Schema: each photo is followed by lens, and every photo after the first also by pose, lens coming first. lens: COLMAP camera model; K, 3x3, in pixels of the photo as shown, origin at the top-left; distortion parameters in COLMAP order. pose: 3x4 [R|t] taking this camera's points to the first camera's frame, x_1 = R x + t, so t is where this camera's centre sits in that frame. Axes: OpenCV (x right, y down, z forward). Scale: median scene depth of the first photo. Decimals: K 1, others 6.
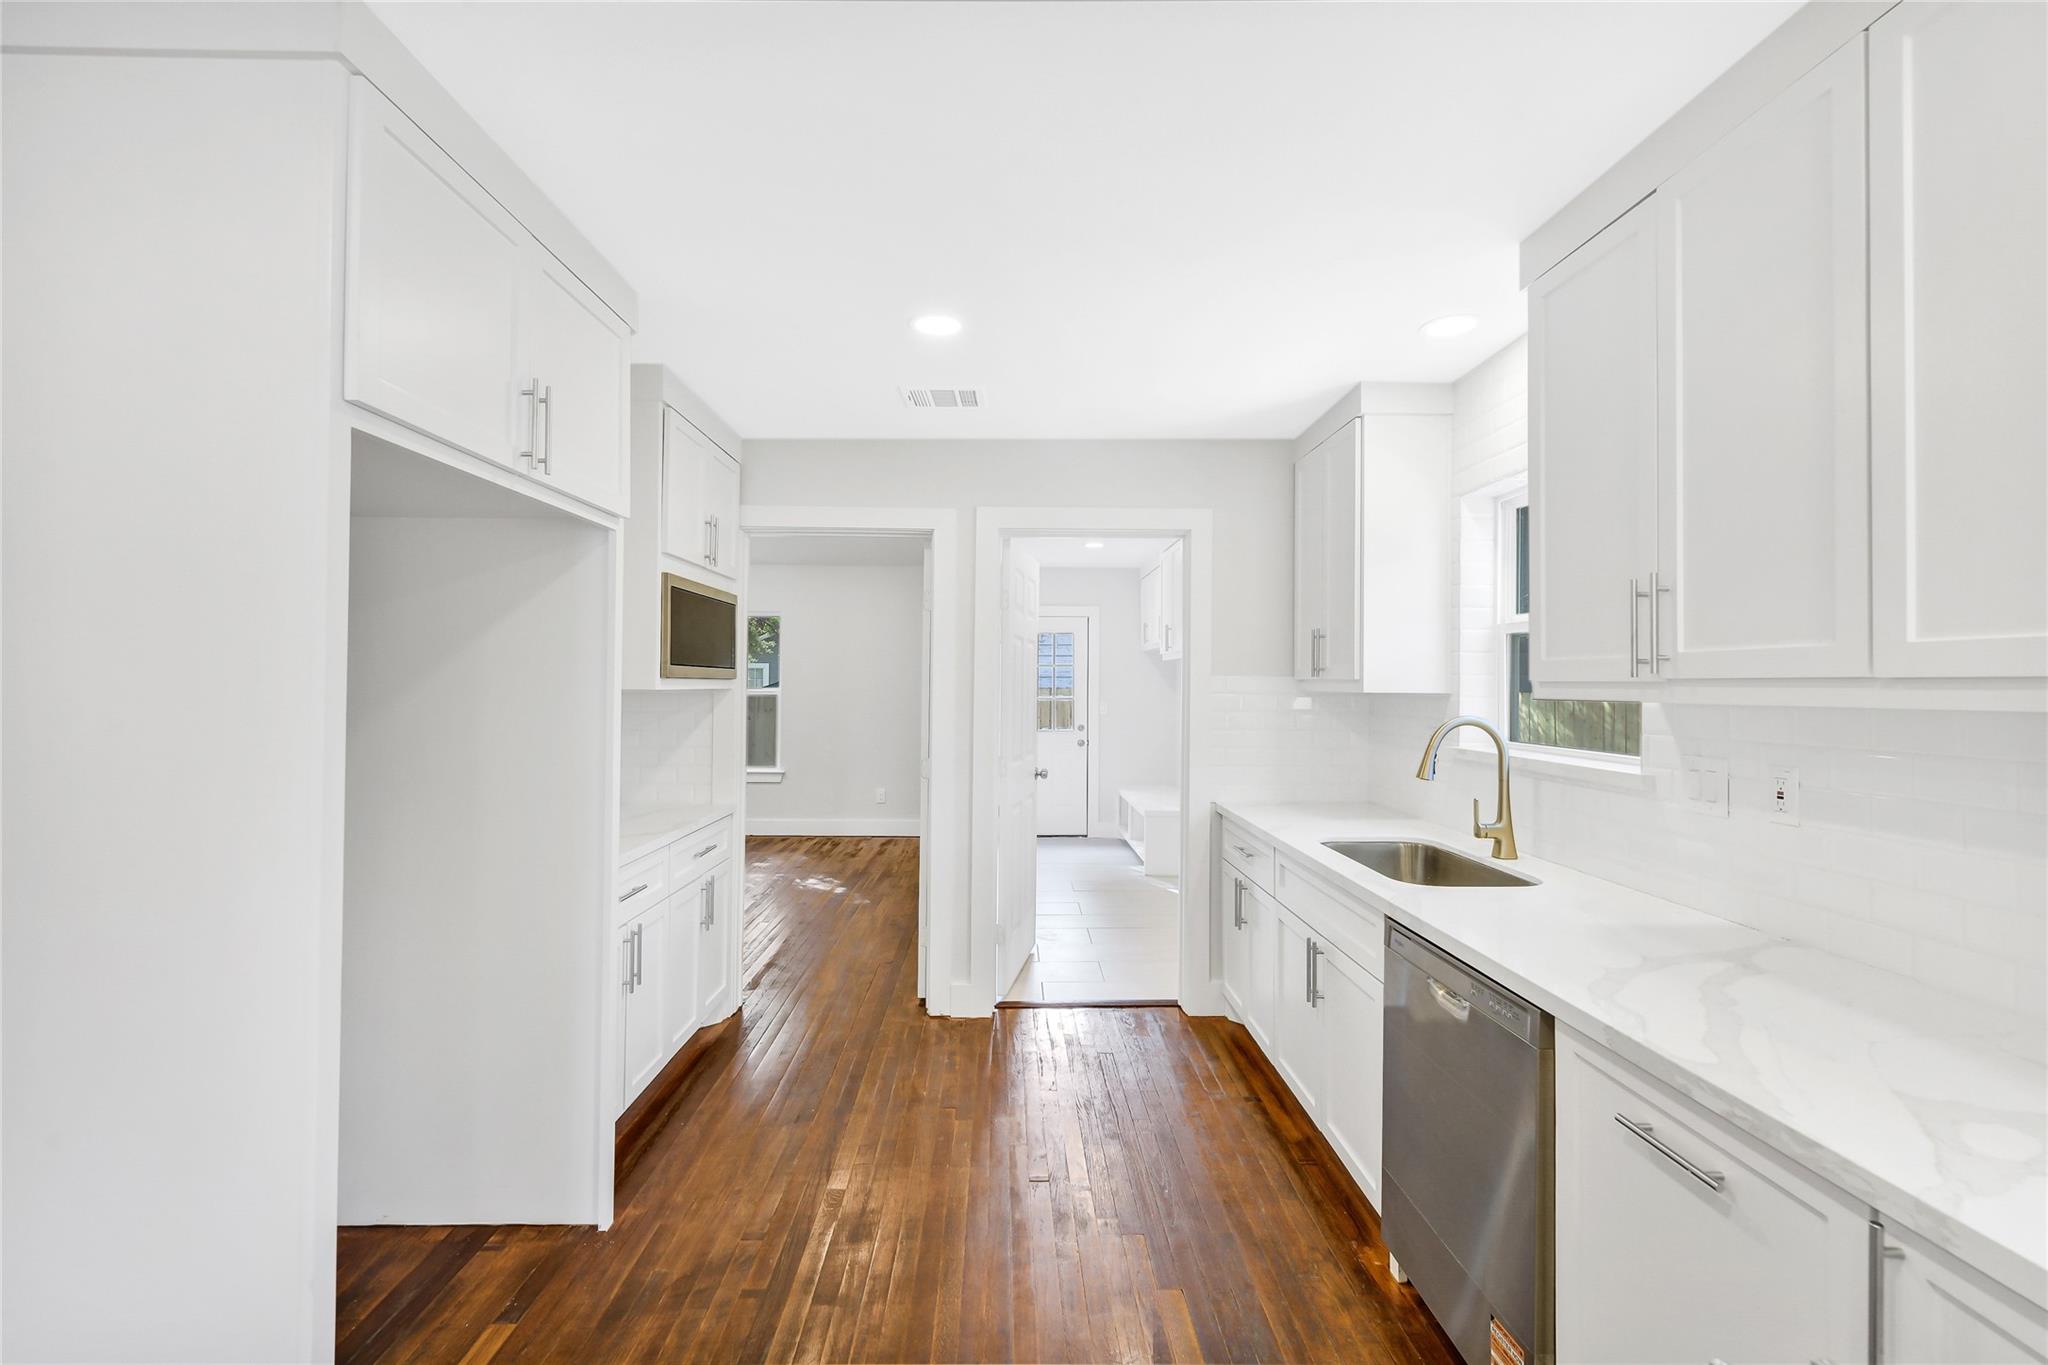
lens RADIAL K [[882.5, 0, 1026.2], [0, 882.5, 671.5], [0, 0, 1]] dist [0.002501, -0.001259]
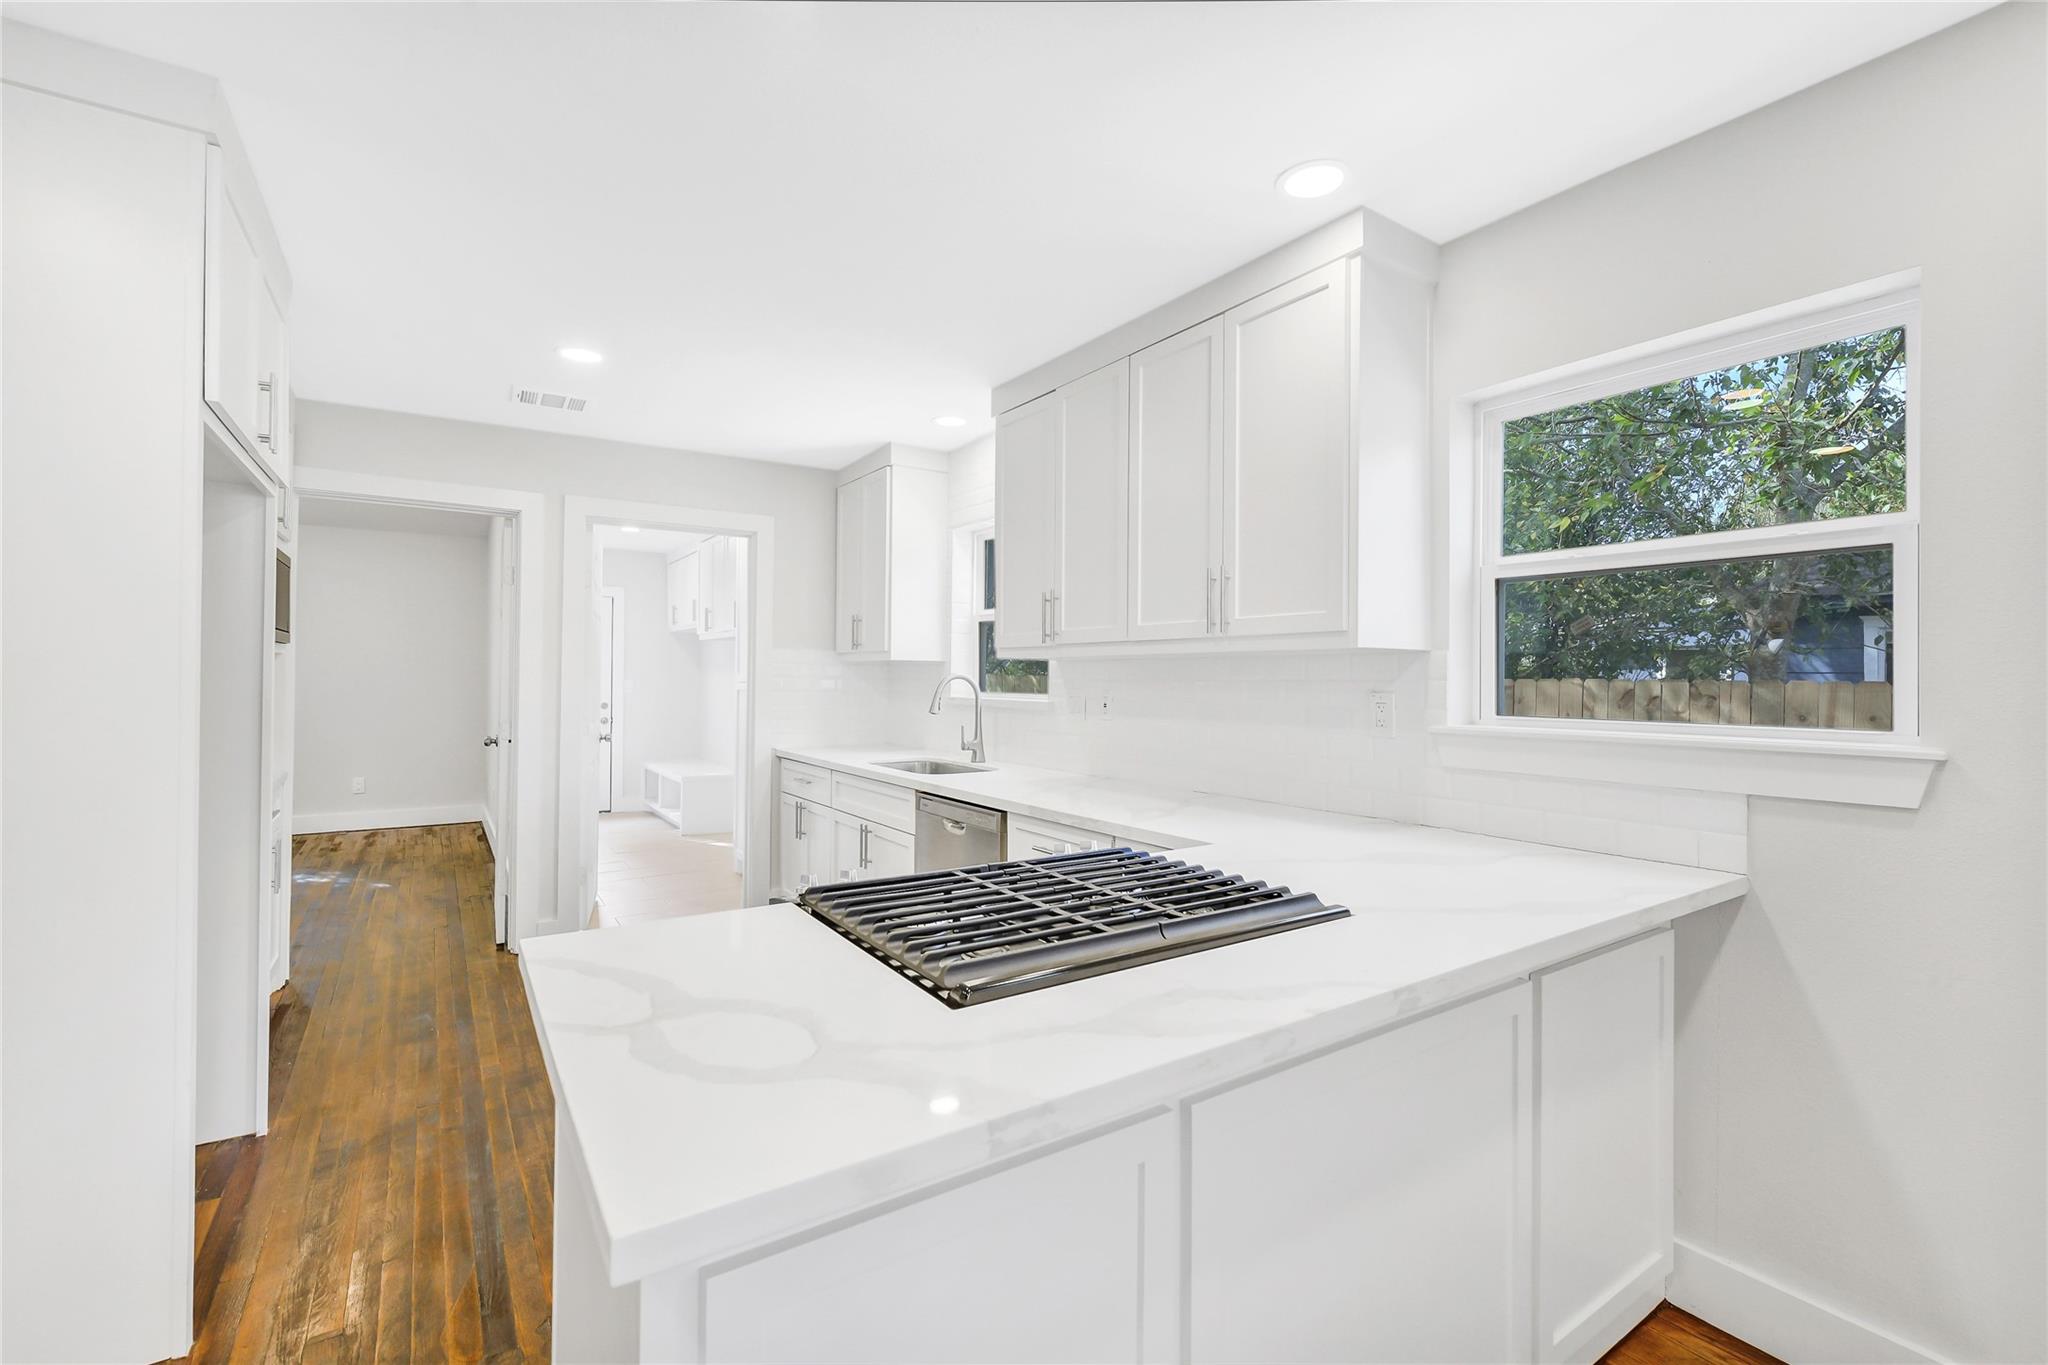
lens RADIAL K [[882.5, 0, 1026.2], [0, 882.5, 671.5], [0, 0, 1]] dist [0.002501, -0.001259]
pose [[0.842733, 0.003080, 0.538323, -0.213330], [-0.009415, 0.999915, 0.009018, 0.029073], [-0.538250, -0.012668, 0.842690, -0.338753]]
